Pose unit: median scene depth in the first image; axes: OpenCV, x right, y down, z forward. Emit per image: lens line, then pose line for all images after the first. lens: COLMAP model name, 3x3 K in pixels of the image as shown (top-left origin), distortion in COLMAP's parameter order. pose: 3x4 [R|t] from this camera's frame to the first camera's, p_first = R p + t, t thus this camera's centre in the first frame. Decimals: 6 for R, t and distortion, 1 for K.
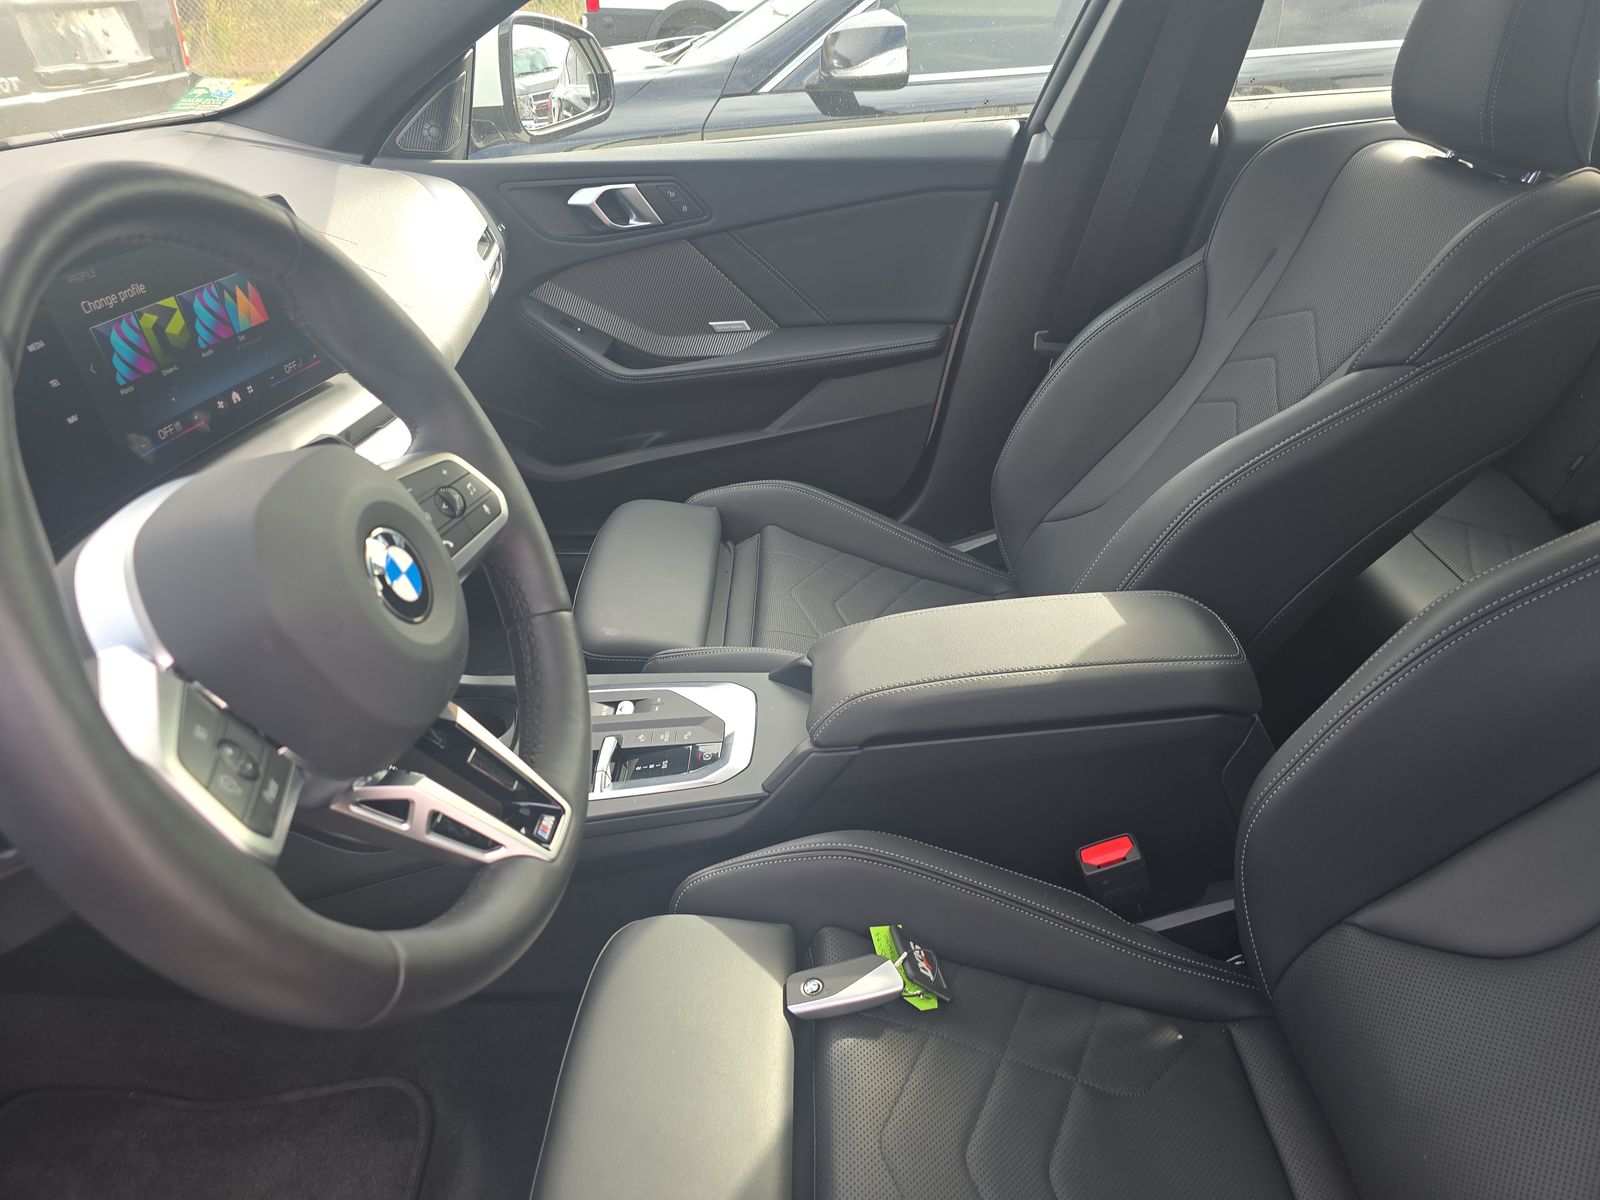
lens RADIAL K [[1092.1, 0, 800.0], [0, 1092.1, 600.0], [0, 0, 1]] dist [0.065162, -0.069262]
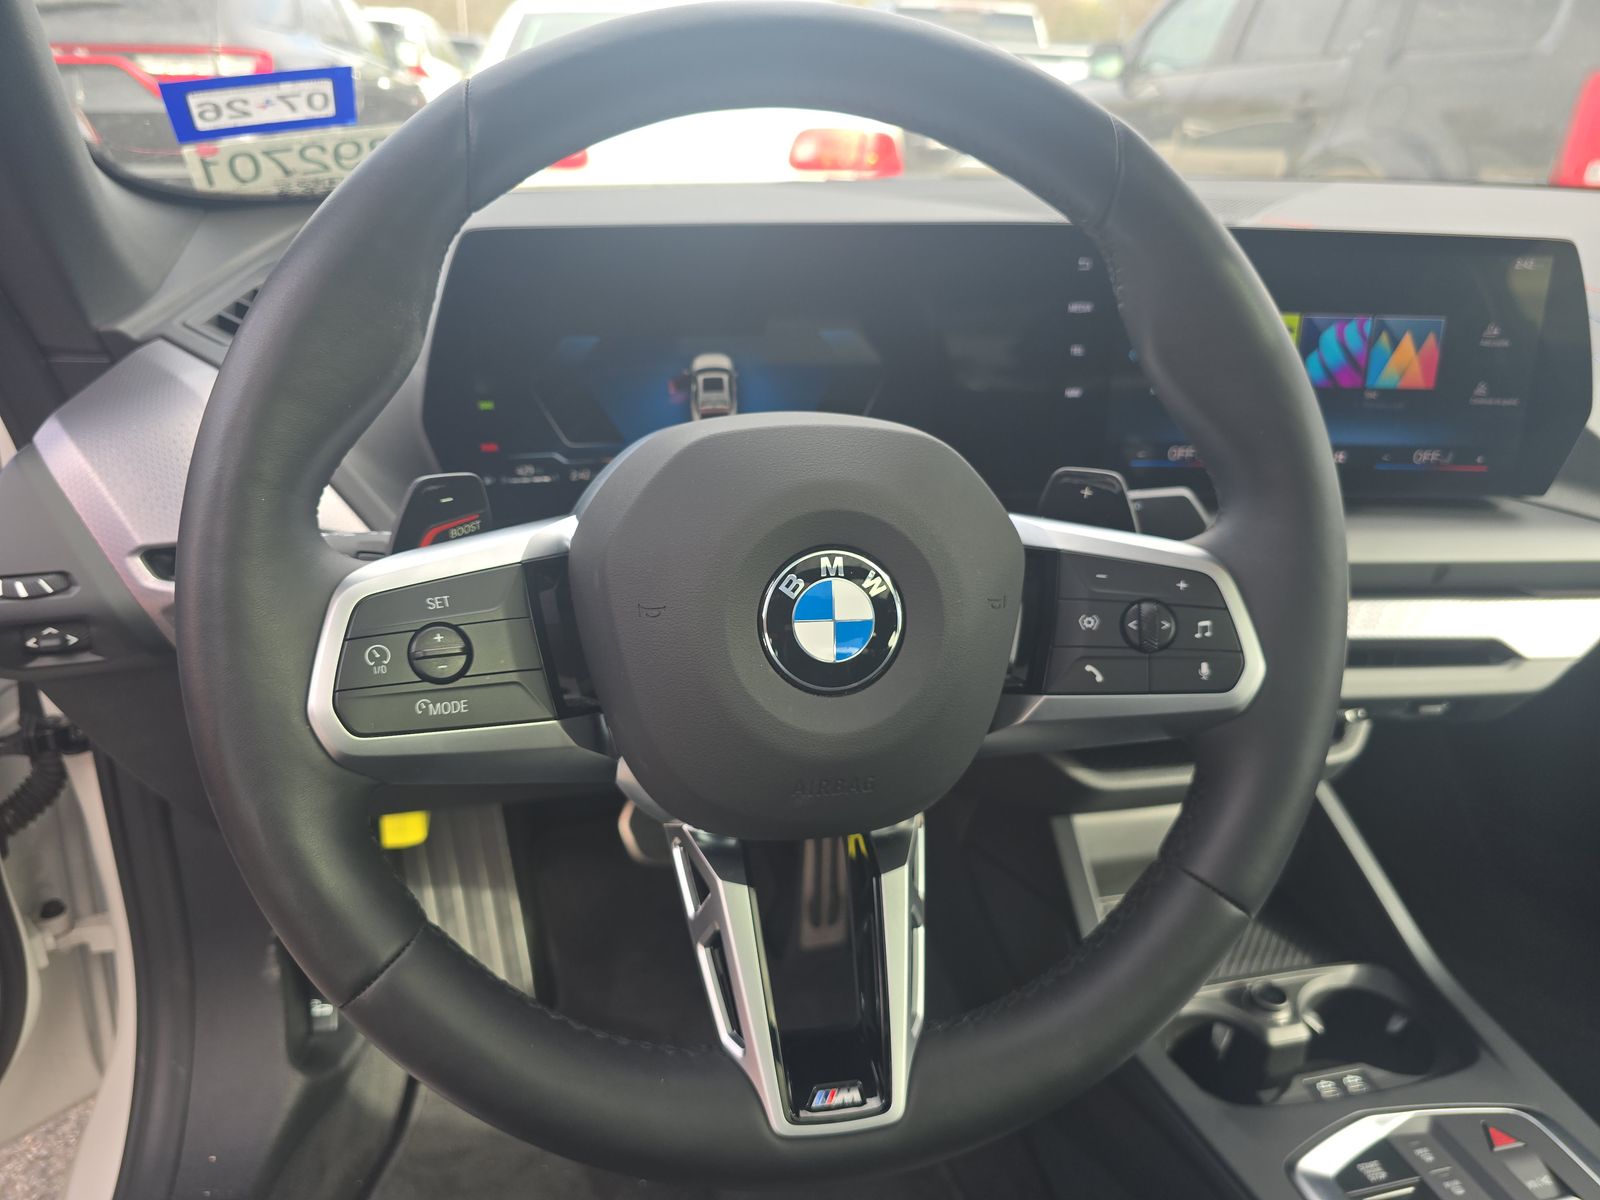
lens RADIAL K [[1092.1, 0, 800.0], [0, 1092.1, 600.0], [0, 0, 1]] dist [0.065162, -0.069262]
pose [[0.225919, 0.417822, -0.879992, 0.076206], [-0.509241, 0.820741, 0.258953, -0.069196], [0.830442, 0.389626, 0.398193, 0.249708]]
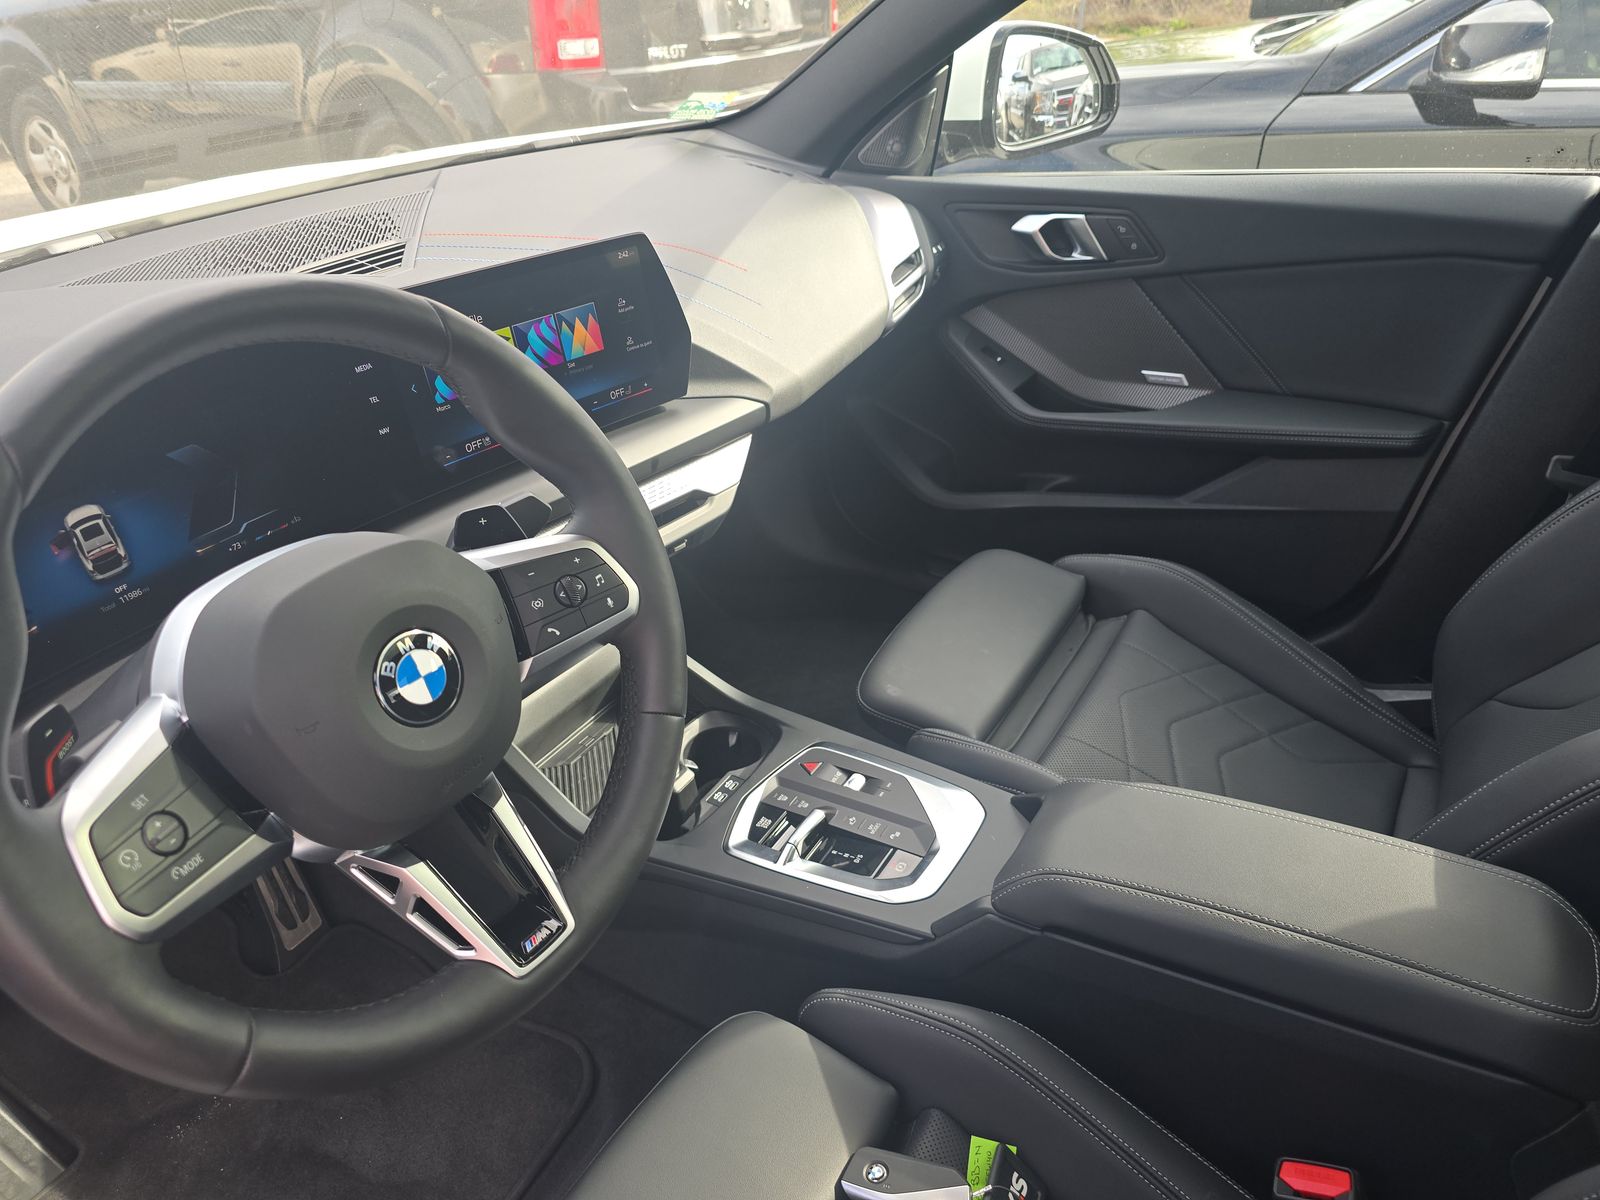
lens RADIAL K [[1092.1, 0, 800.0], [0, 1092.1, 600.0], [0, 0, 1]] dist [0.065162, -0.069262]
pose [[0.855929, 0.250431, -0.452405, 0.139193], [-0.233611, 0.967800, 0.093750, -0.096759], [0.461315, 0.025443, 0.886872, 0.084748]]
